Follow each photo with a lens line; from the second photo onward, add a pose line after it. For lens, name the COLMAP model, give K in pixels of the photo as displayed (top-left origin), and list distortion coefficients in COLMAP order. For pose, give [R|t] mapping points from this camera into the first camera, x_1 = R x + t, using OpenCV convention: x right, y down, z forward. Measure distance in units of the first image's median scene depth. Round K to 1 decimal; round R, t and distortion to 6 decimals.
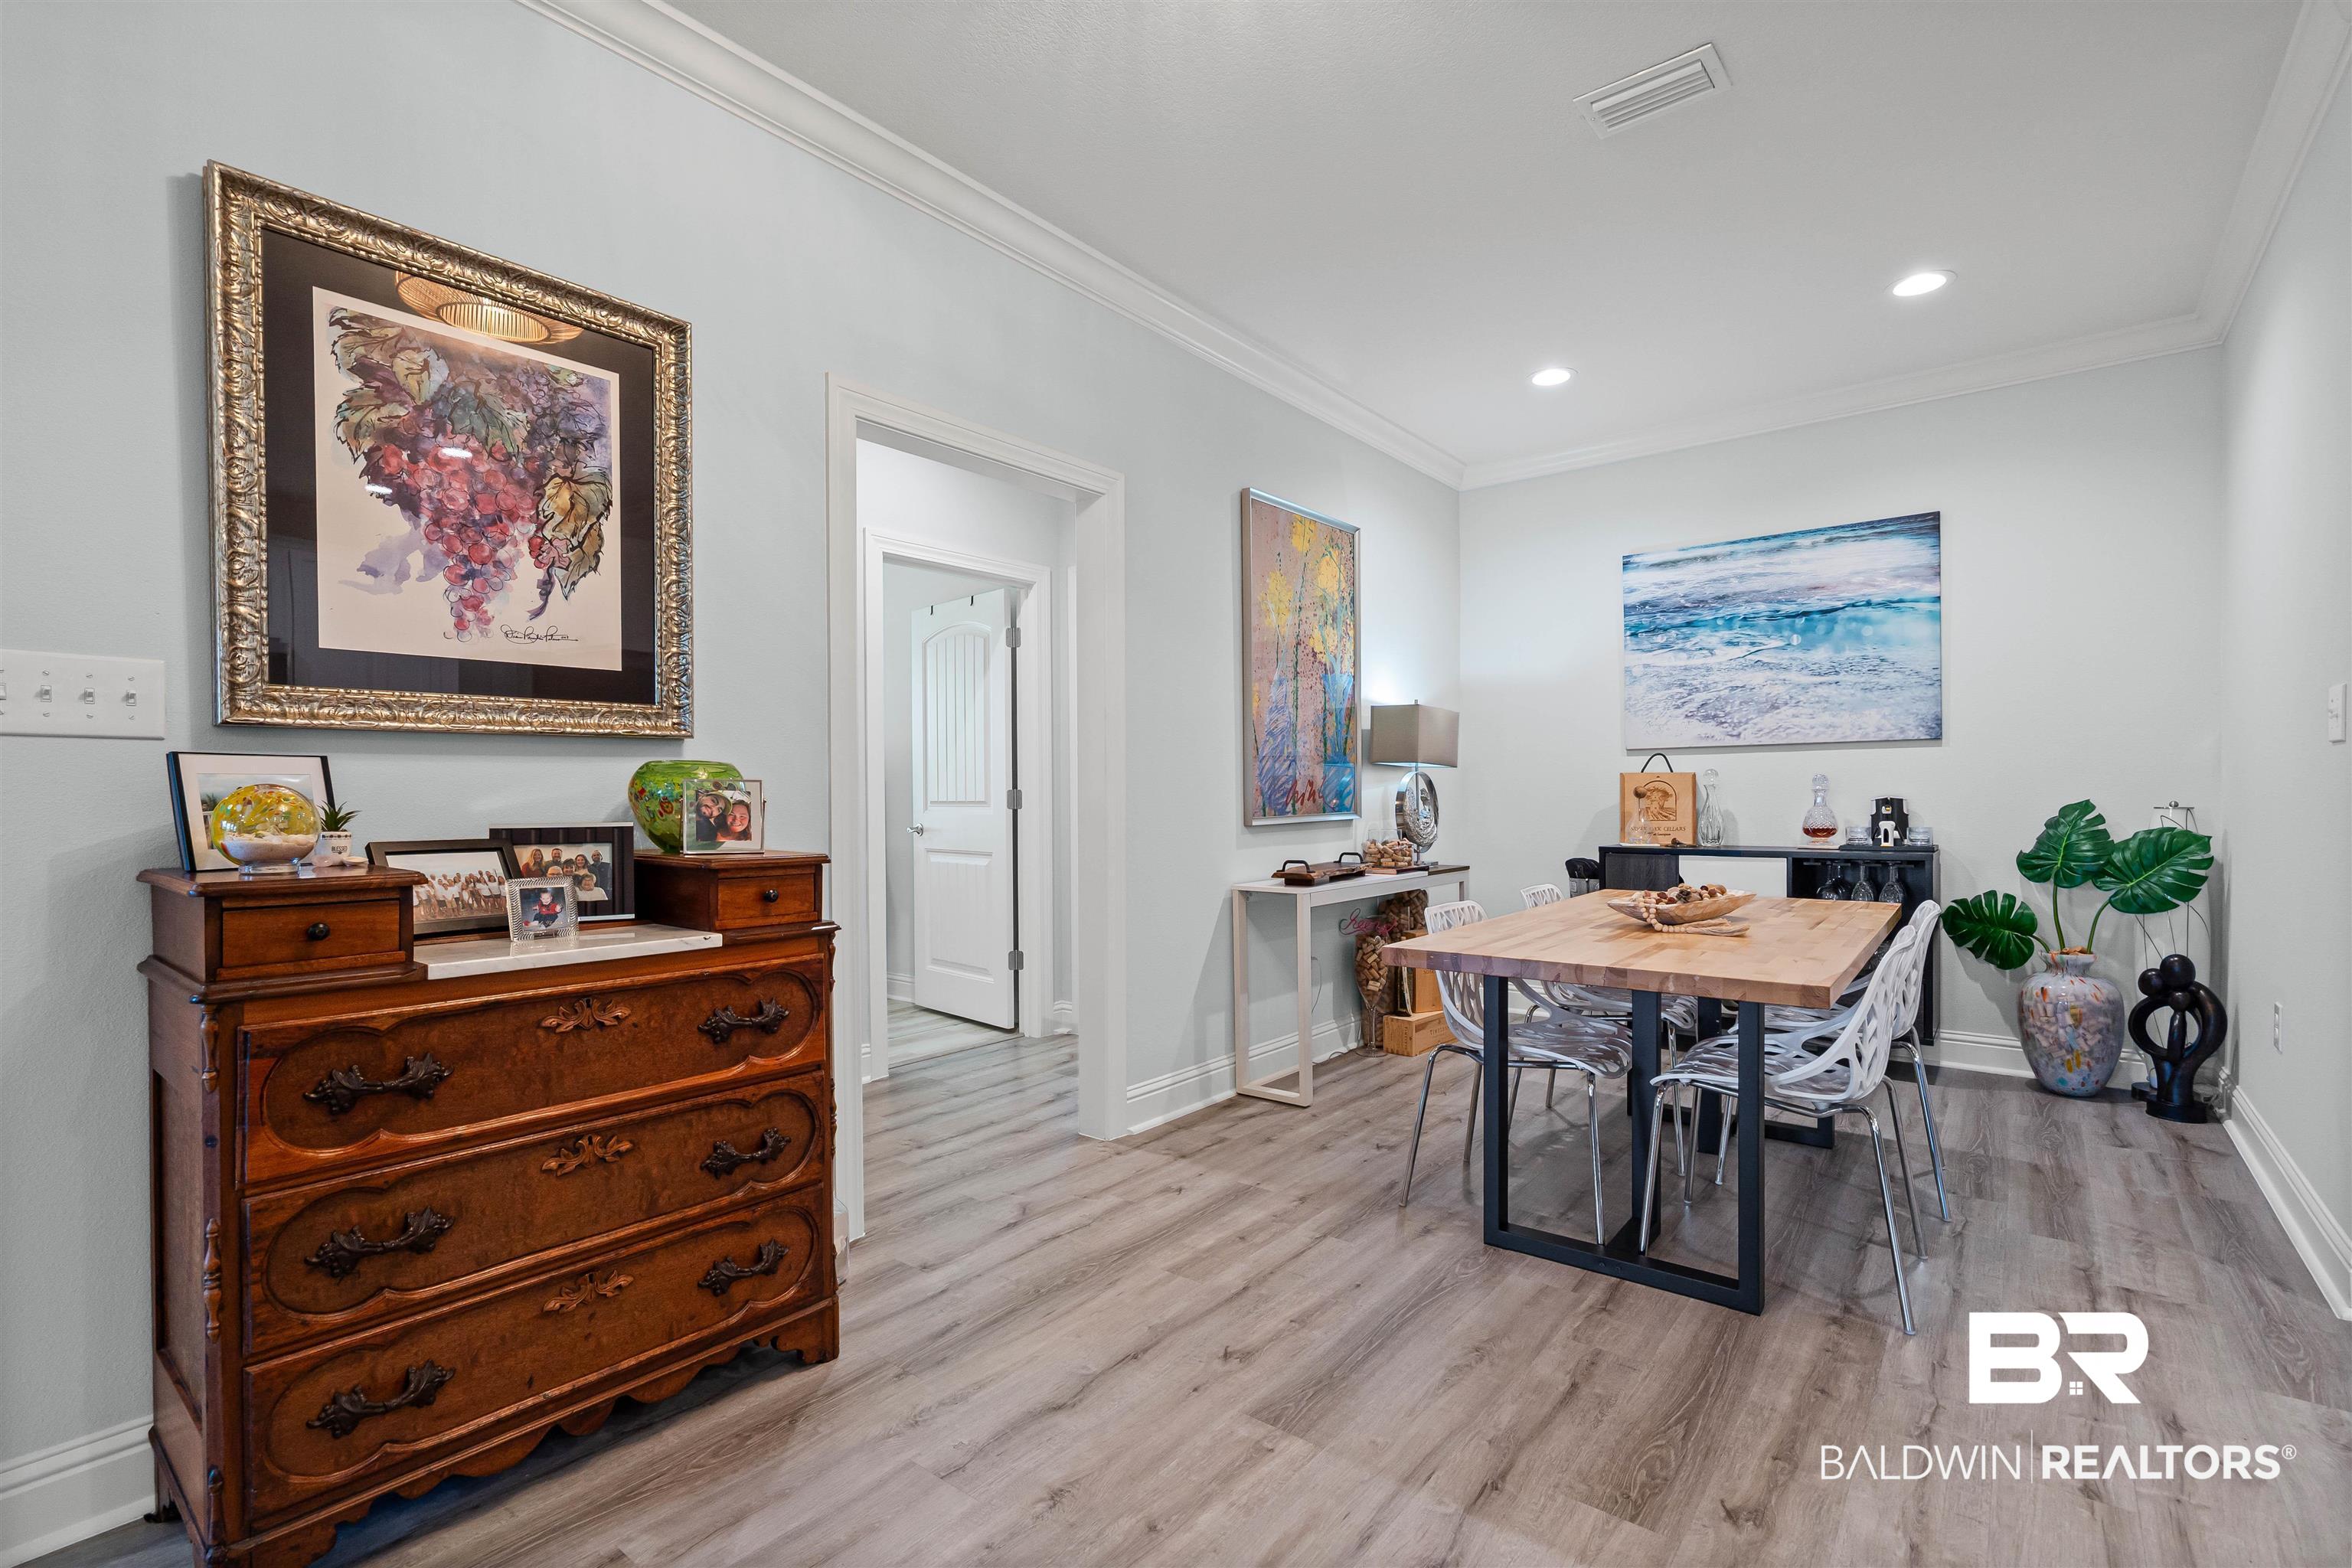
lens RADIAL K [[1073.8, 0, 1169.6], [0, 1073.8, 802.7], [0, 0, 1]] dist [-0.002853, -0.000155]
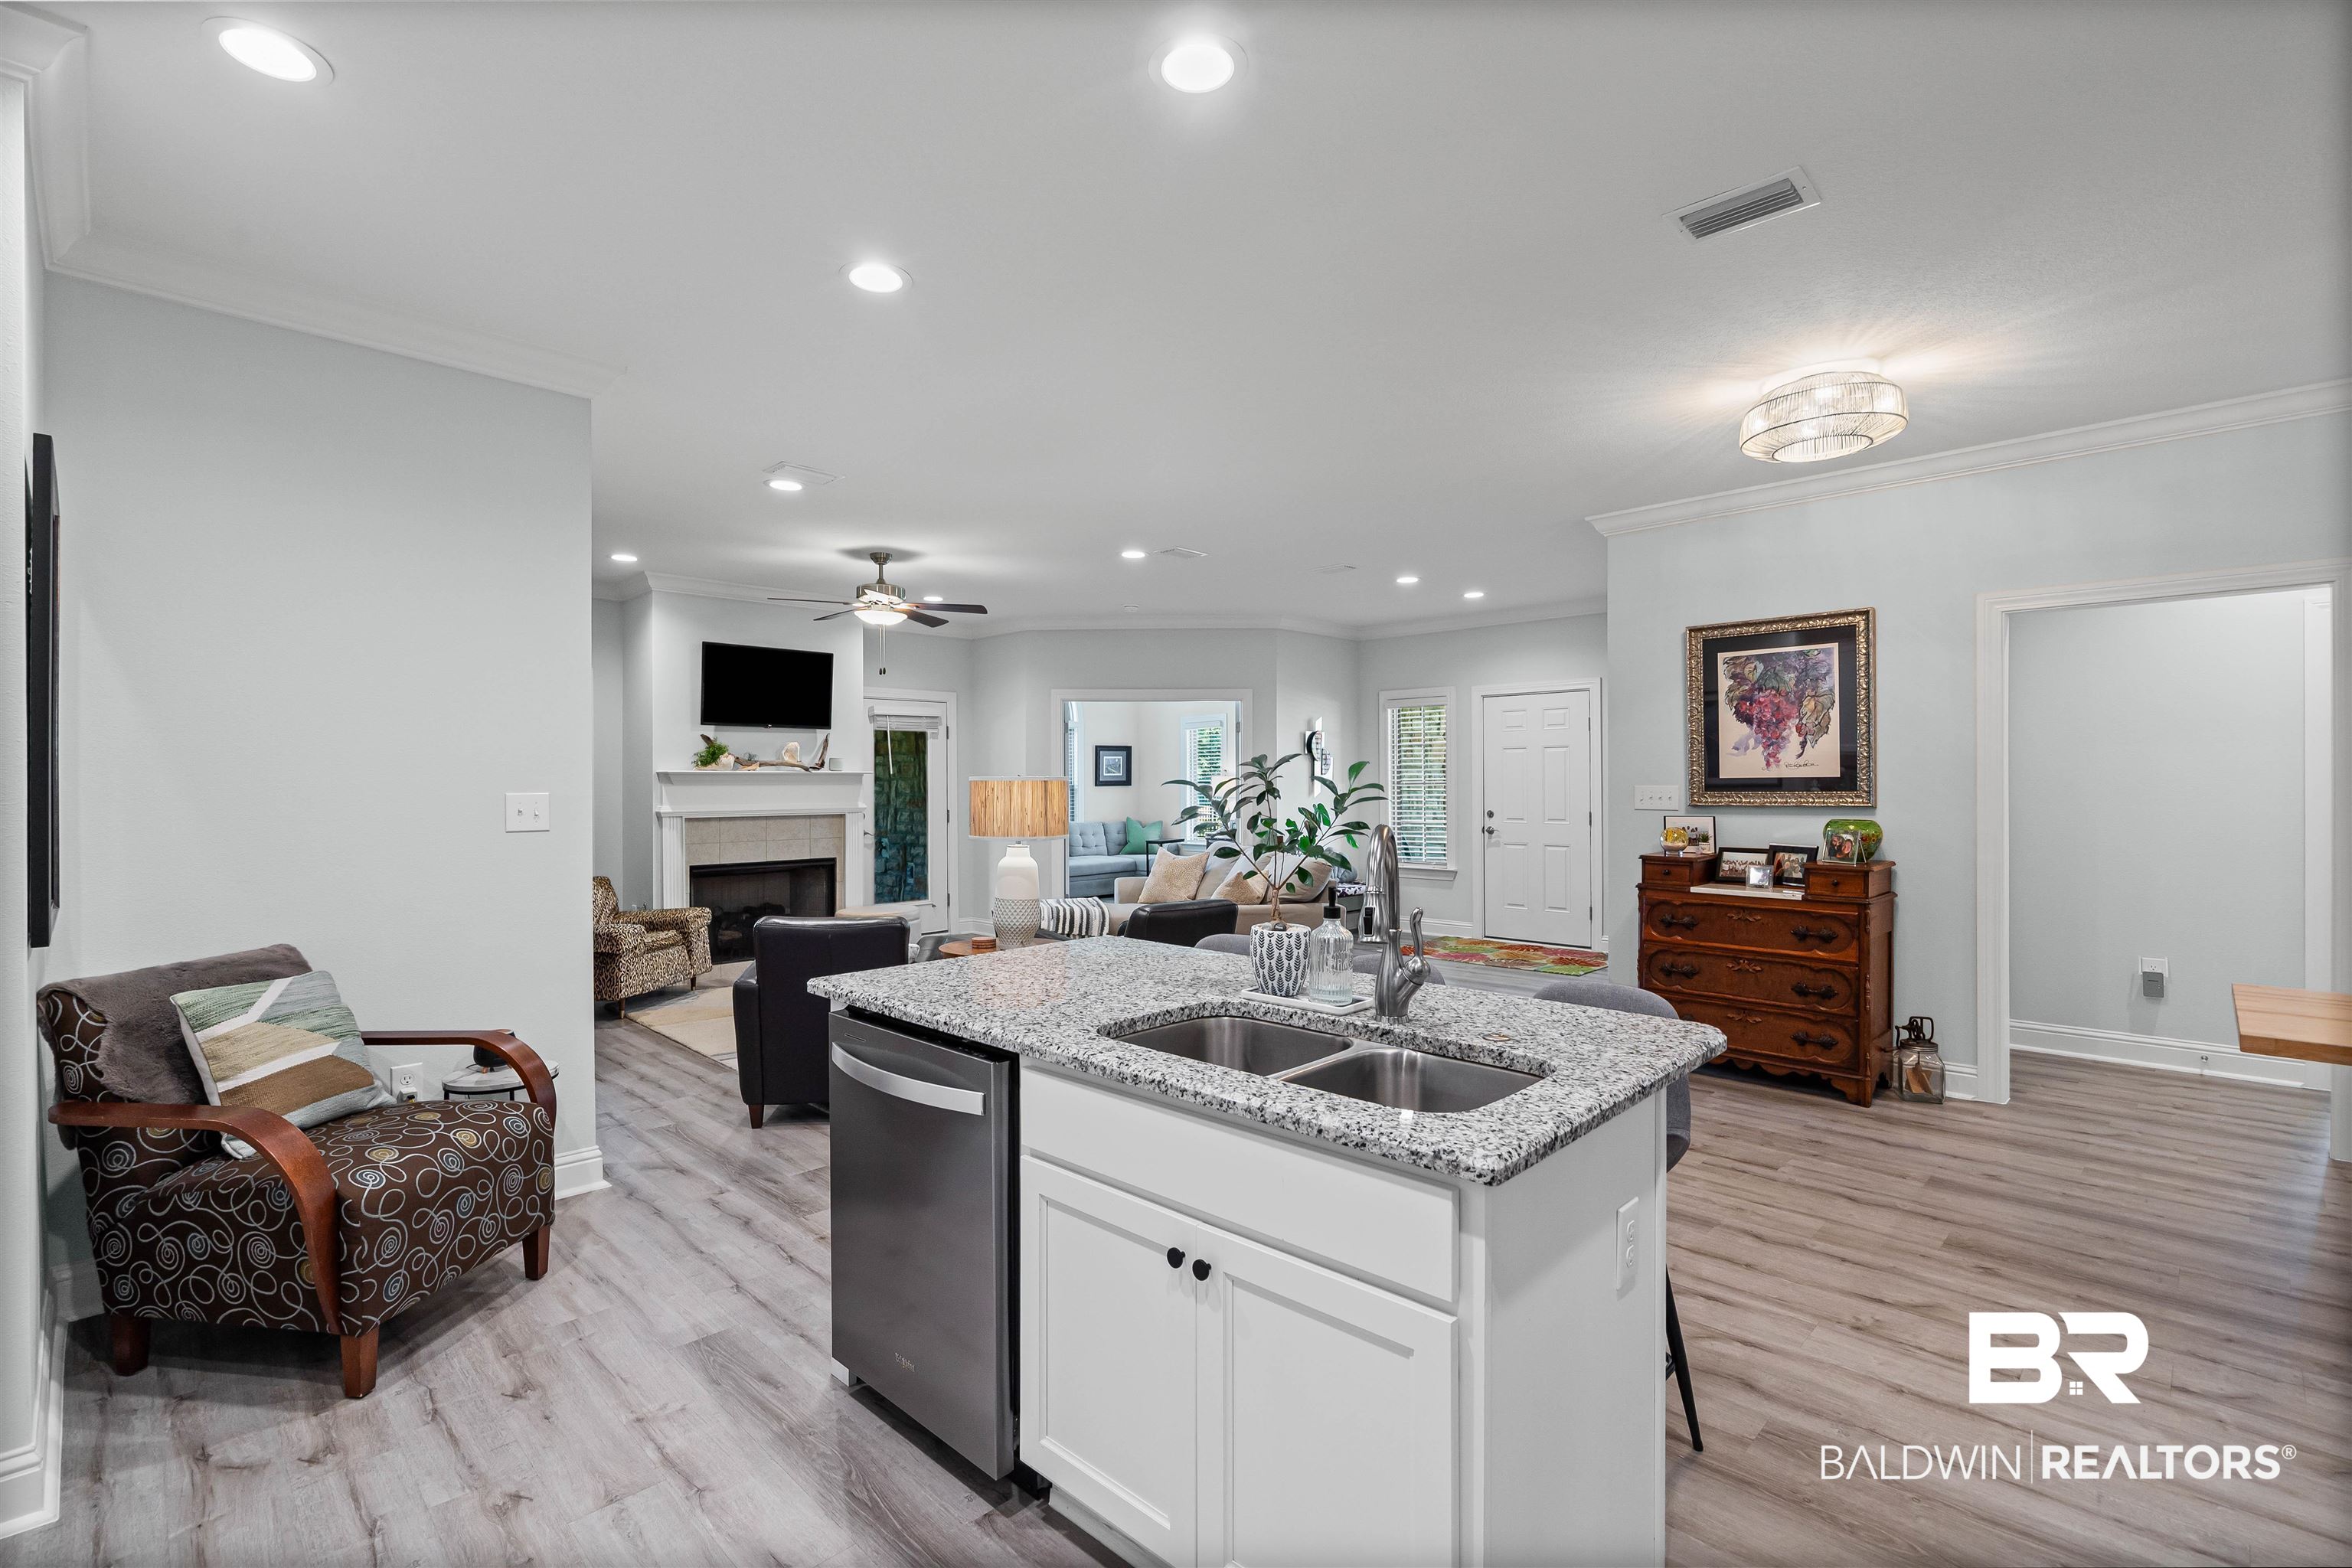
lens RADIAL K [[1073.8, 0, 1172.8], [0, 1073.8, 785.2], [0, 0, 1]] dist [-0.002853, -0.000155]
pose [[-0.096591, 0.009628, -0.995278, 1.706357], [-0.007234, 0.999920, 0.010375, -0.111874], [0.995298, 0.008202, -0.096514, -0.138444]]
